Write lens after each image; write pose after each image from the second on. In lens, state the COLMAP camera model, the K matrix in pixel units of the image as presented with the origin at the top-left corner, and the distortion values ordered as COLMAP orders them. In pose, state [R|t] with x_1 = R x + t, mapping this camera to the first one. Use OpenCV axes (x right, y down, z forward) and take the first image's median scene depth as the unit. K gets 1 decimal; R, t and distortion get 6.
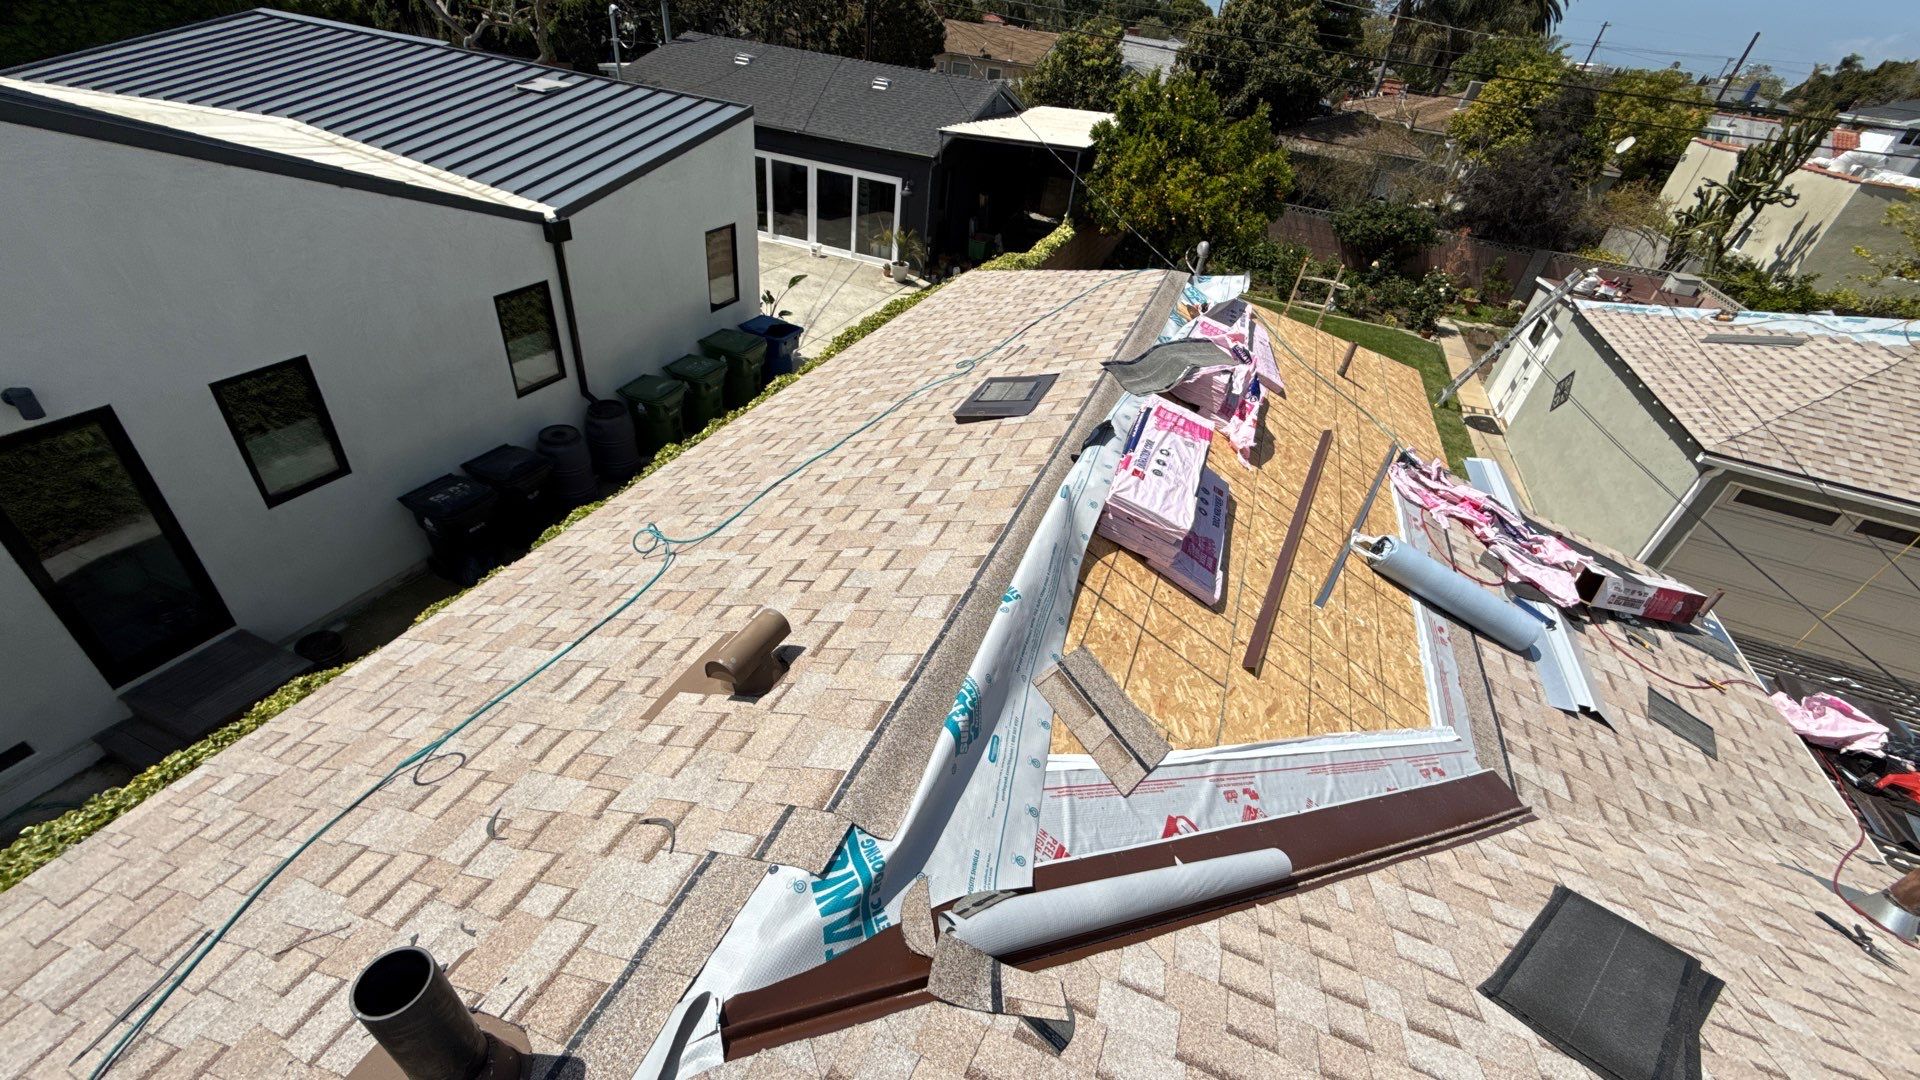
lens RADIAL K [[757.7, 0, 963.3], [0, 757.7, 544.8], [0, 0, 1]] dist [-0.000762, -0.000010]
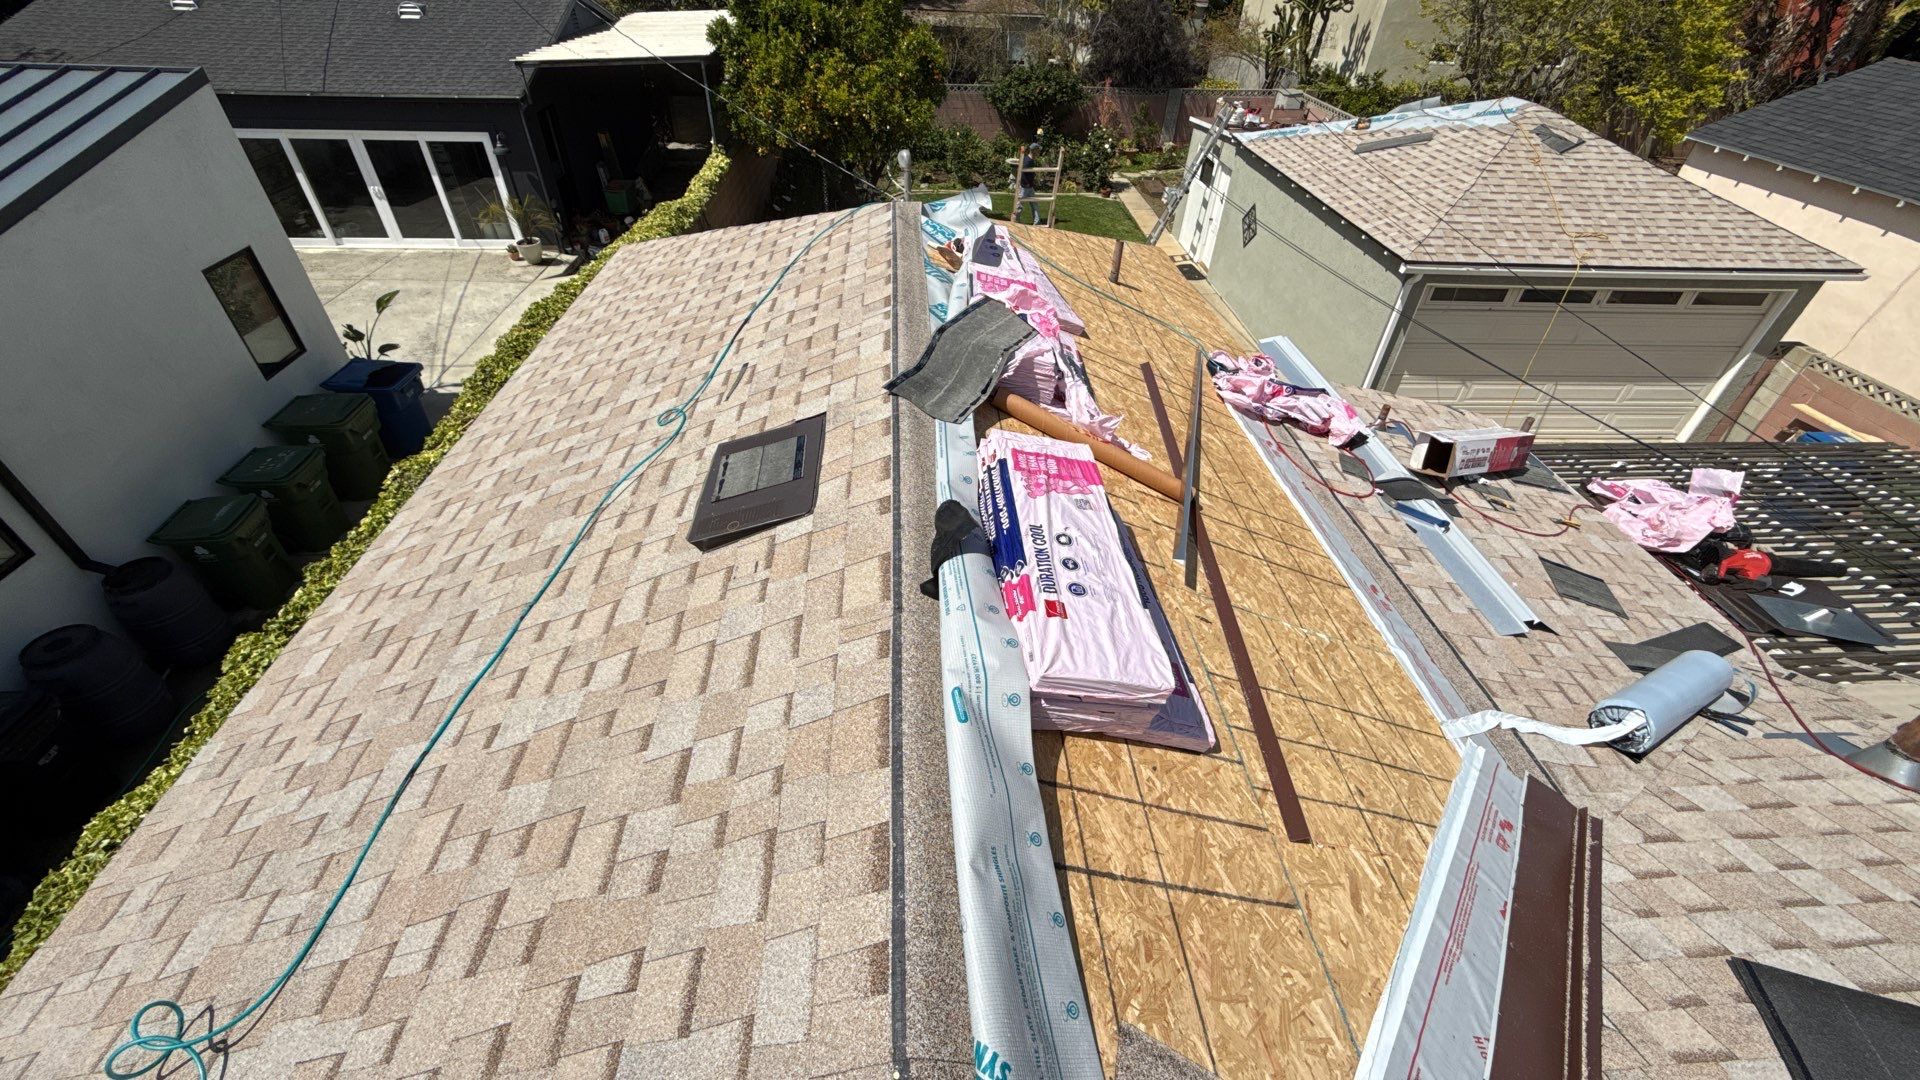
lens RADIAL K [[757.7, 0, 963.3], [0, 757.7, 544.8], [0, 0, 1]] dist [-0.000762, -0.000010]
pose [[0.901287, -0.334247, 0.275610, 0.005639], [0.305100, 0.941380, 0.143935, -0.064462], [-0.307563, -0.045638, 0.950433, 0.121631]]
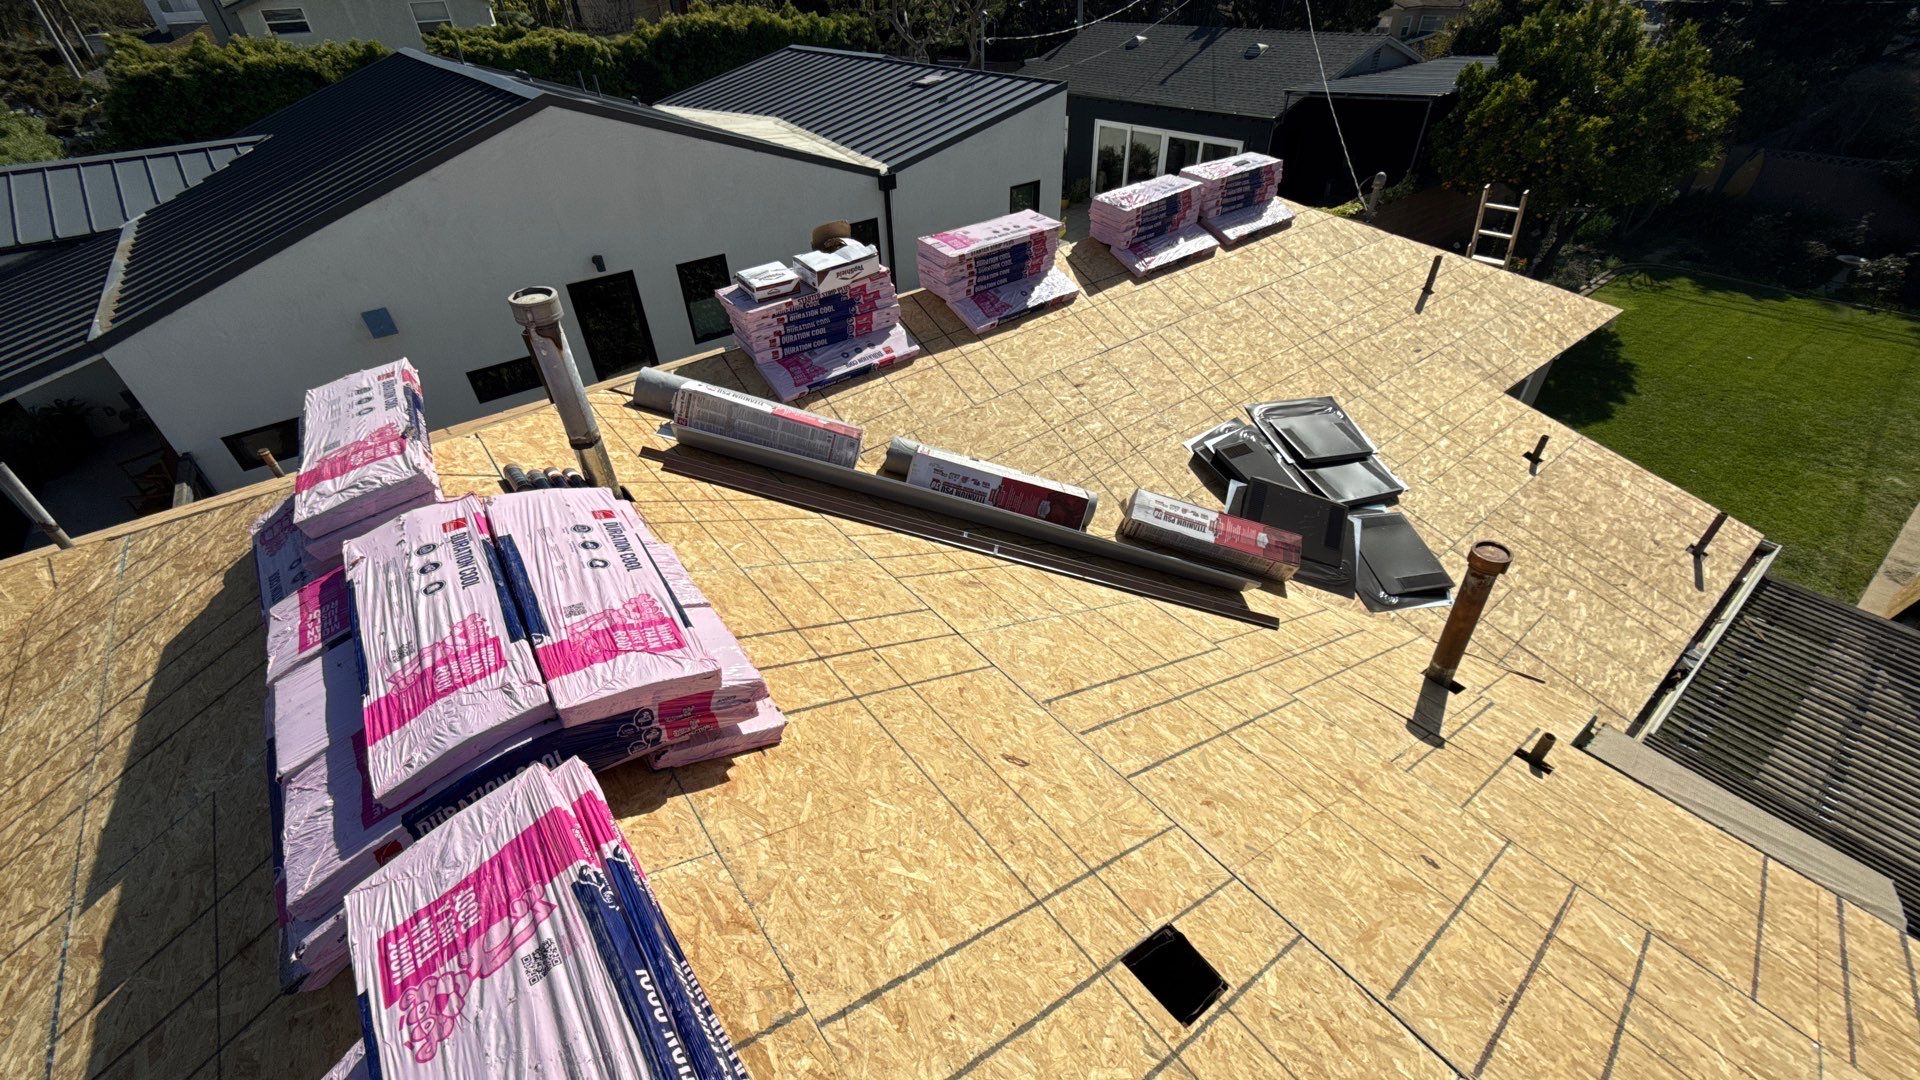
lens RADIAL K [[757.7, 0, 963.3], [0, 757.7, 544.8], [0, 0, 1]] dist [-0.000762, -0.000010]
pose [[0.856037, 0.196968, -0.477916, 0.279544], [-0.190263, 0.979711, 0.062981, 0.094316], [0.480625, 0.037016, 0.876145, -0.103854]]
